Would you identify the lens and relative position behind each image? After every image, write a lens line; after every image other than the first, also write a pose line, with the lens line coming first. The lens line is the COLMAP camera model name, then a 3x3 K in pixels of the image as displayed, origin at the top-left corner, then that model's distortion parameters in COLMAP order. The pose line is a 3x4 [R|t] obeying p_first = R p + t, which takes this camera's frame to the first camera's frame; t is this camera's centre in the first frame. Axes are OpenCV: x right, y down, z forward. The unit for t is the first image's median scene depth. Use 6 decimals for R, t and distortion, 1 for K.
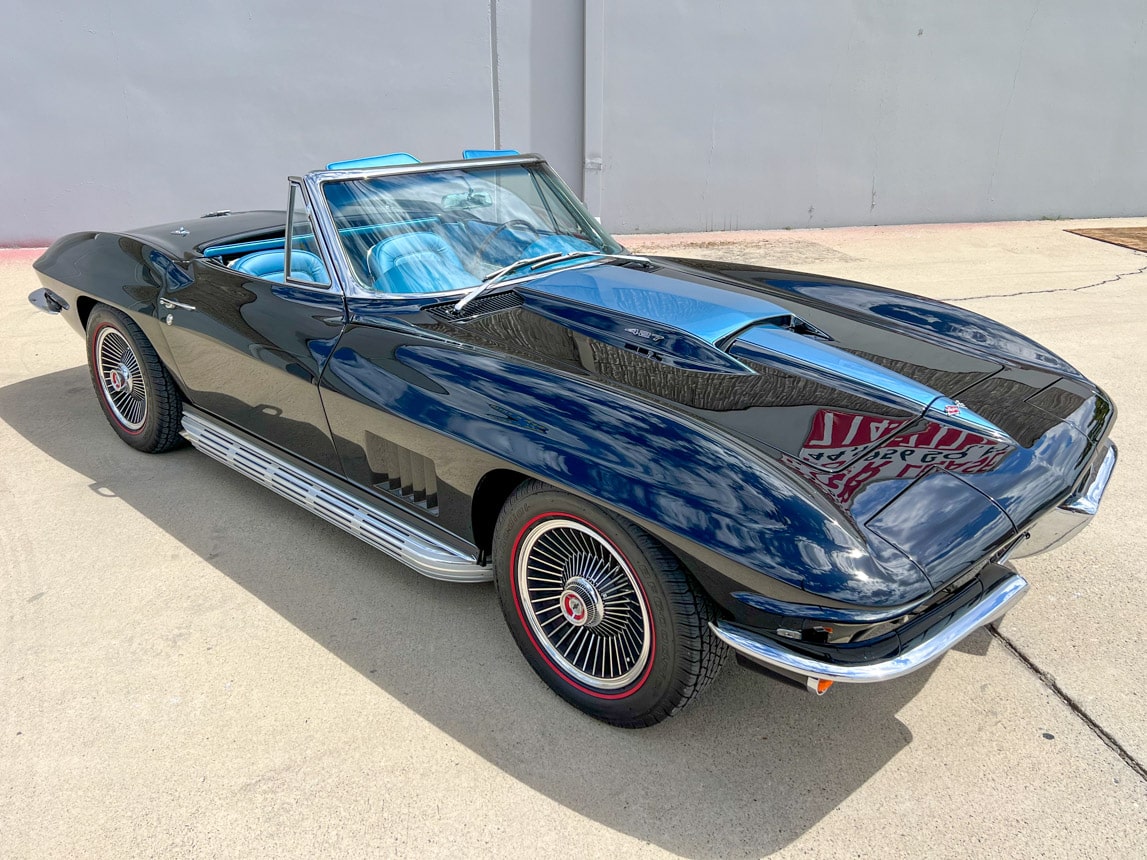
lens RADIAL K [[887.2, 0, 545.6], [0, 887.2, 376.8], [0, 0, 1]] dist [0.028627, -0.038677]
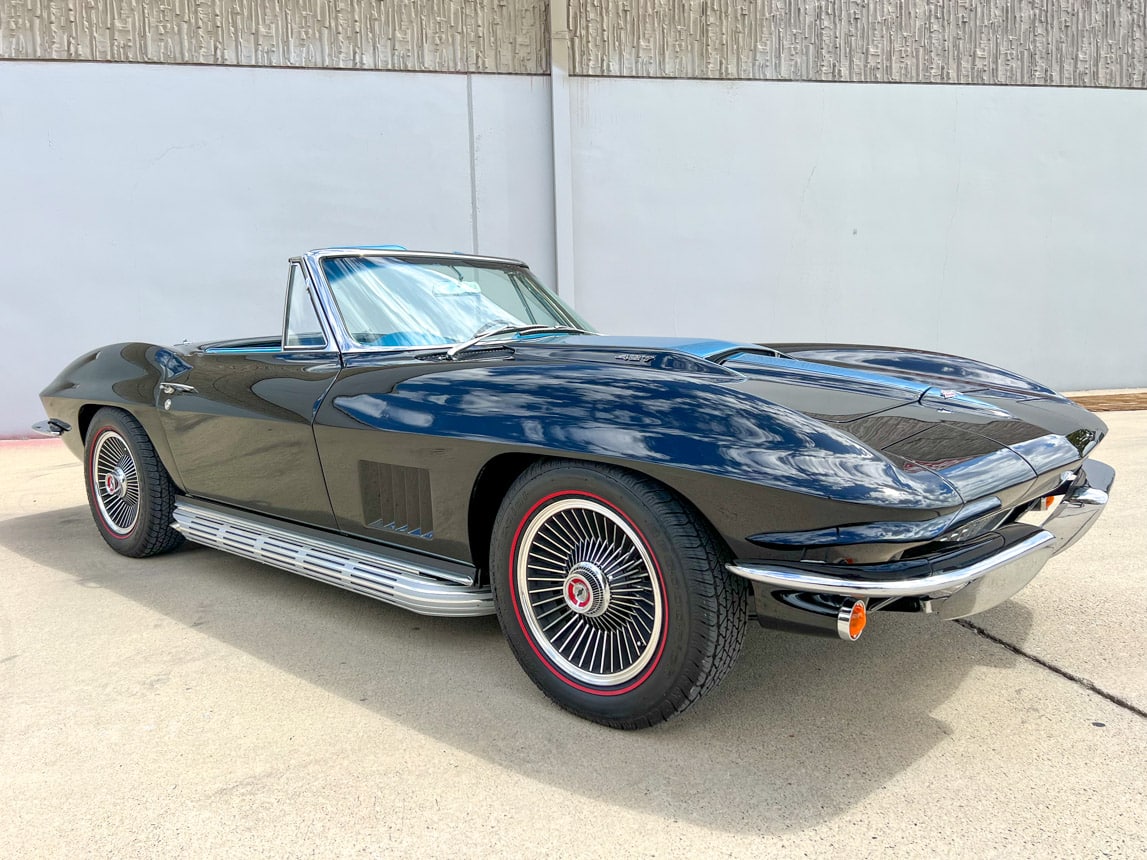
lens RADIAL K [[841.3, 0, 528.3], [0, 841.3, 428.4], [0, 0, 1]] dist [0.005751, -0.009940]
pose [[0.999634, -0.025606, 0.008734, -0.024372], [0.026895, 0.975527, -0.218228, 0.279054], [-0.002933, 0.218383, 0.975859, 0.087592]]
